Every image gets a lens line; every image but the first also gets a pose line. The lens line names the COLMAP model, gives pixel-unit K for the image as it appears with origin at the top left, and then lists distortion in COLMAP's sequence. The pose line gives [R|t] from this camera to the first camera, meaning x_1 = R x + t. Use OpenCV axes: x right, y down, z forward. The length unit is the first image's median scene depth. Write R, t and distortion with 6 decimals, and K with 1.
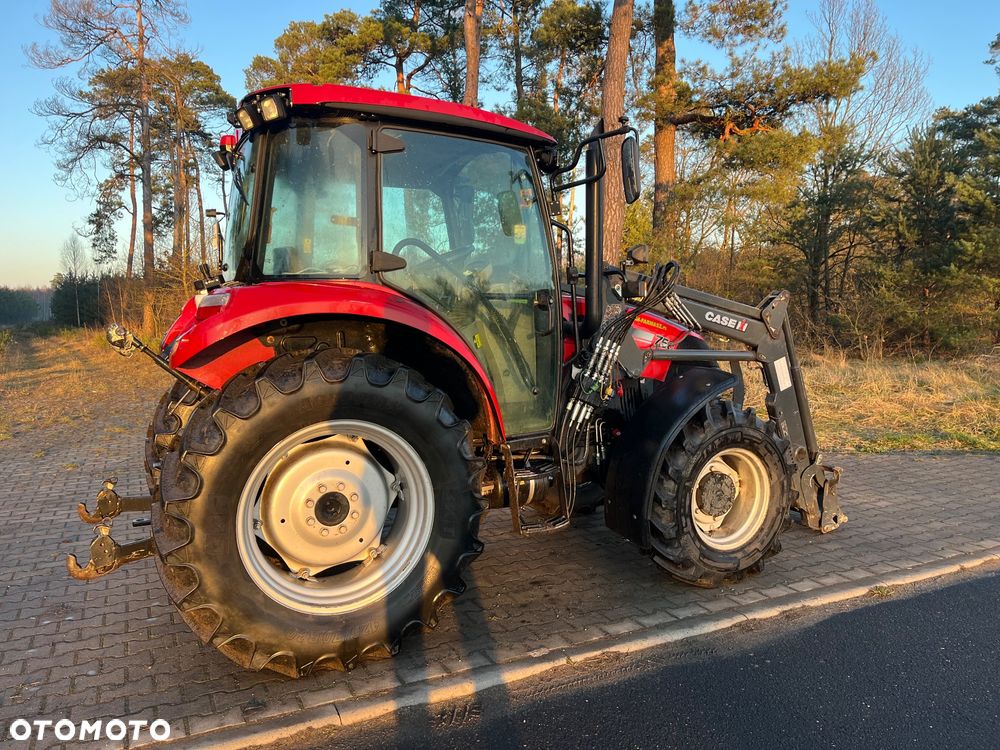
lens RADIAL K [[748.6, 0, 511.3], [0, 748.6, 375.5], [0, 0, 1]] dist [0.090349, -0.117706]
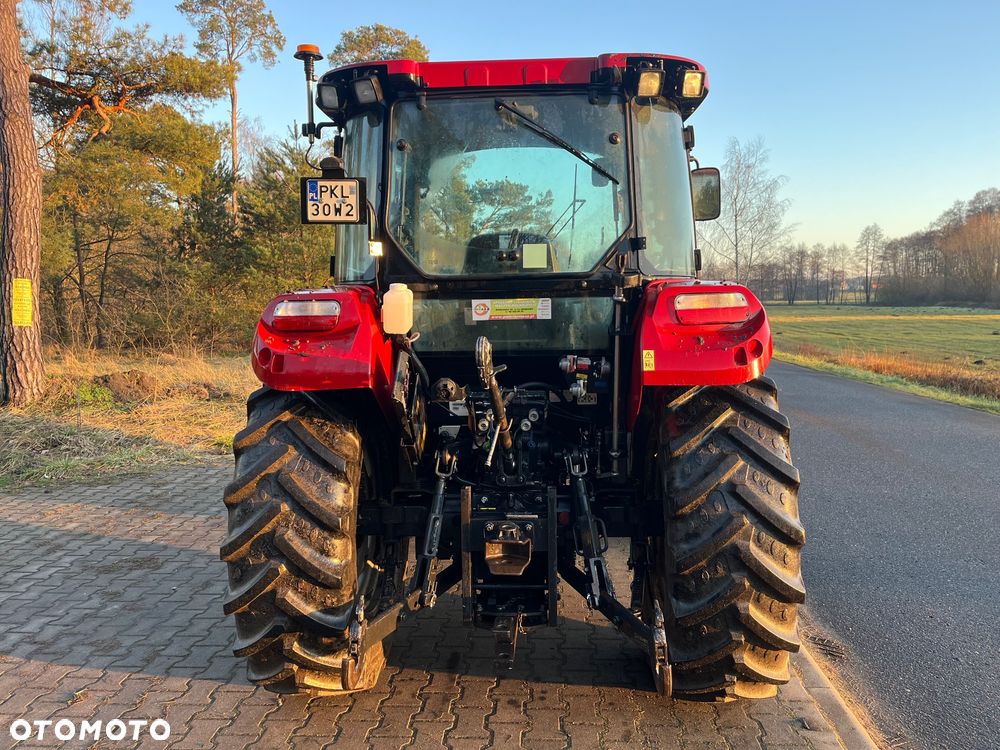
lens RADIAL K [[750.6, 0, 503.7], [0, 750.6, 370.5], [0, 0, 1]] dist [0.093201, -0.128784]
pose [[0.493564, -0.080133, 0.866010, -0.204534], [0.083233, 0.995528, 0.044680, -0.012750], [-0.865717, 0.050028, 0.498027, 0.127795]]
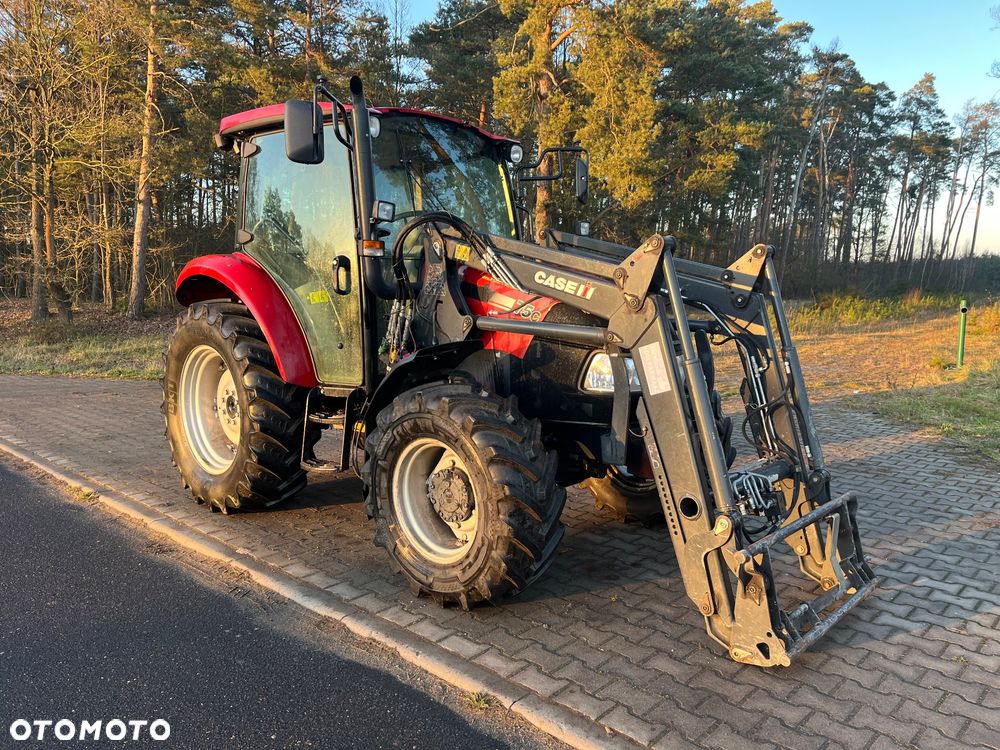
lens RADIAL K [[749.3, 0, 508.5], [0, 749.3, 373.3], [0, 0, 1]] dist [0.098820, -0.127199]
pose [[0.344944, 0.113982, -0.931677, 0.231582], [-0.078046, 0.992645, 0.092545, -0.012119], [0.935373, 0.040791, 0.351303, 0.170658]]
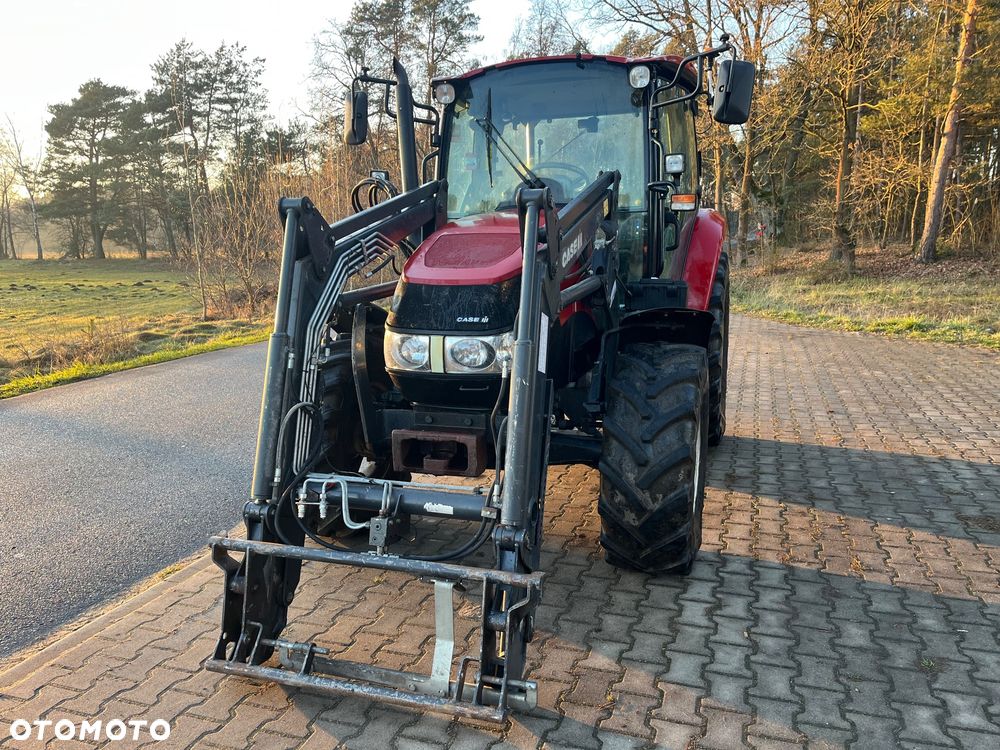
lens RADIAL K [[750.6, 0, 500.0], [0, 750.6, 375.0], [0, 0, 1]] dist [0.097184, -0.132502]
pose [[-0.709329, 0.149649, -0.688809, 0.169655], [-0.030784, 0.969694, 0.242375, -0.032267], [0.704205, 0.193127, -0.683225, 0.392094]]
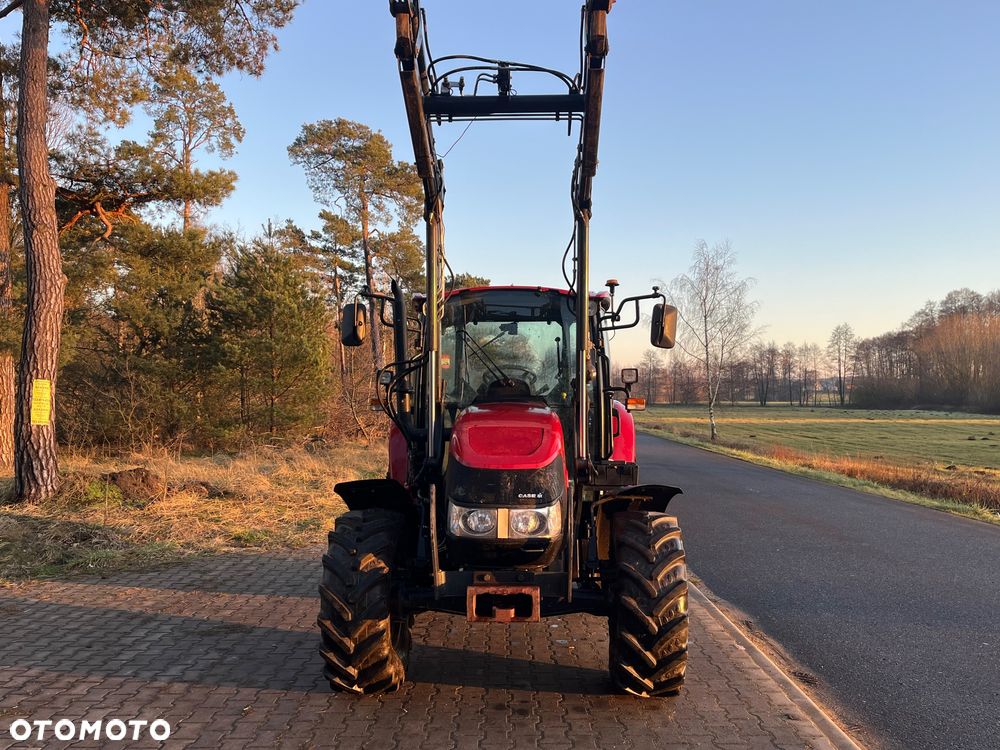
lens RADIAL K [[829.4, 0, 500.0], [0, 829.4, 375.0], [0, 0, 1]] dist [0.038028, 0.000266]
pose [[0.445314, 0.029408, 0.894891, -0.295157], [0.076239, 0.994585, -0.070622, -0.015306], [-0.892123, 0.099675, 0.440661, 0.114897]]
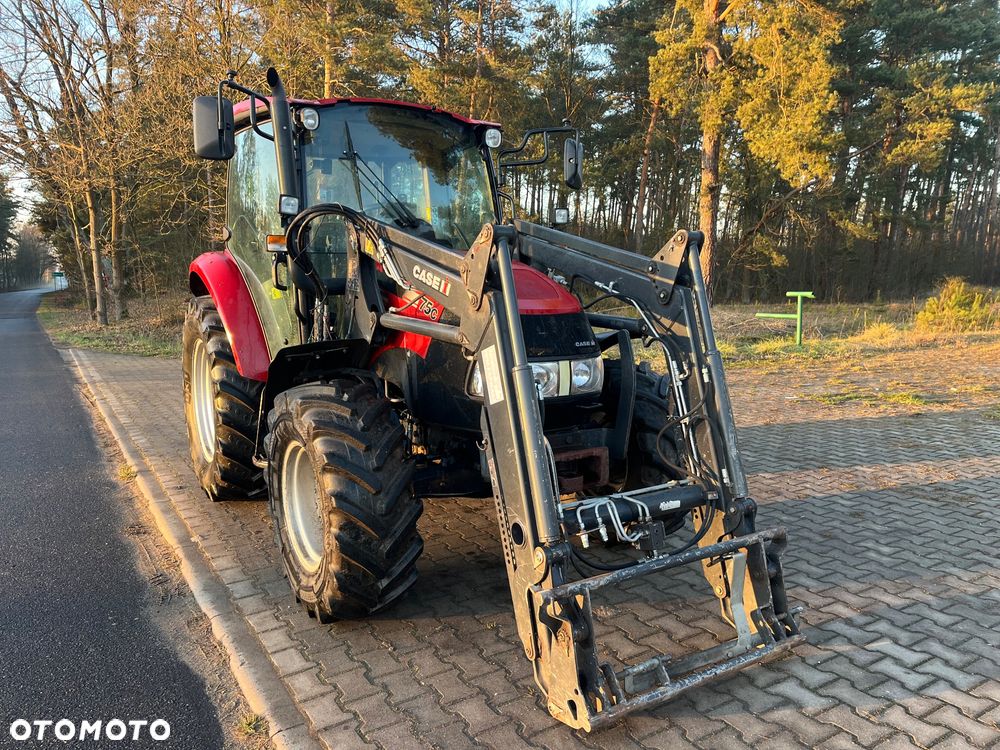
lens RADIAL K [[749.3, 0, 508.5], [0, 749.3, 373.3], [0, 0, 1]] dist [0.098820, -0.127199]
pose [[0.090927, 0.132206, -0.987043, 0.233089], [-0.071176, 0.989477, 0.125975, -0.019123], [0.993311, 0.058799, 0.099380, 0.245388]]
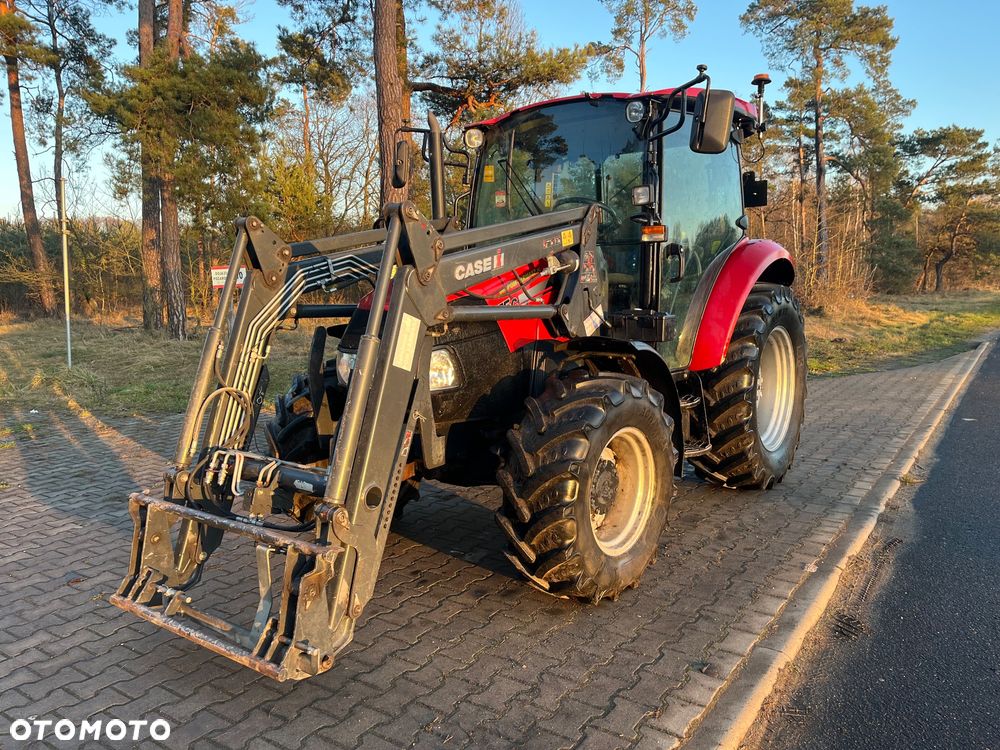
lens RADIAL K [[750.6, 0, 500.0], [0, 750.6, 375.0], [0, 0, 1]] dist [0.097184, -0.132502]
pose [[0.876561, -0.069701, 0.476218, -0.151646], [0.054553, 0.997470, 0.045579, 0.003048], [-0.478190, -0.013974, 0.878145, 0.046489]]
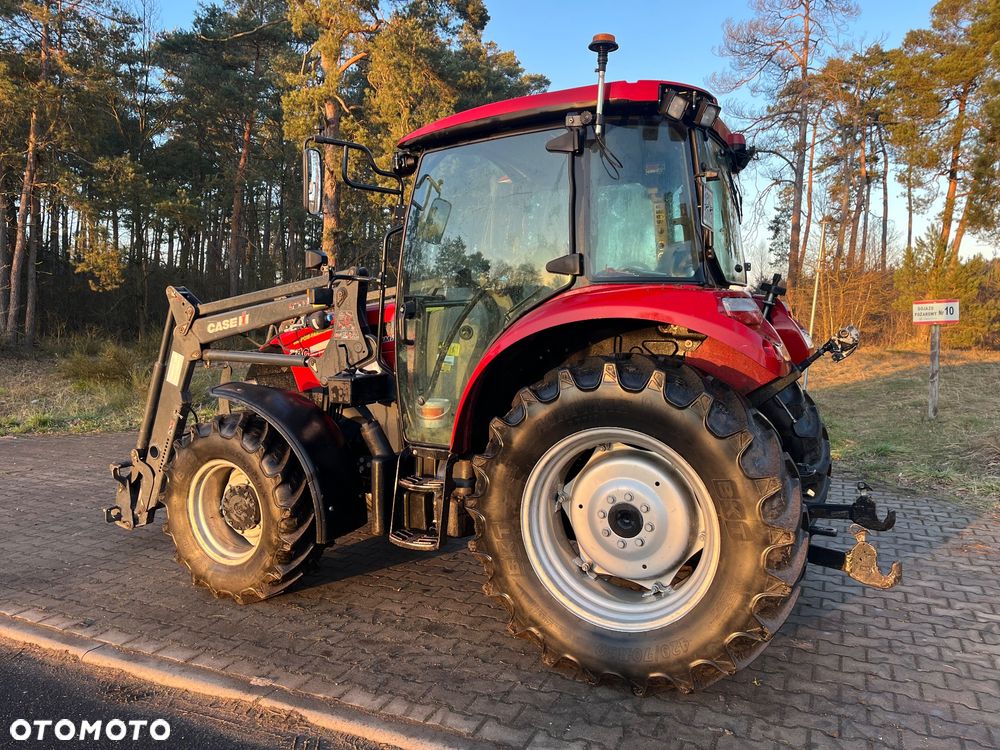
lens RADIAL K [[750.6, 0, 500.0], [0, 750.6, 375.0], [0, 0, 1]] dist [0.097184, -0.132502]
pose [[0.625598, 0.068992, -0.777089, 0.165061], [-0.069743, 0.997040, 0.032372, -0.011146], [0.777022, 0.033945, 0.628558, 0.111215]]
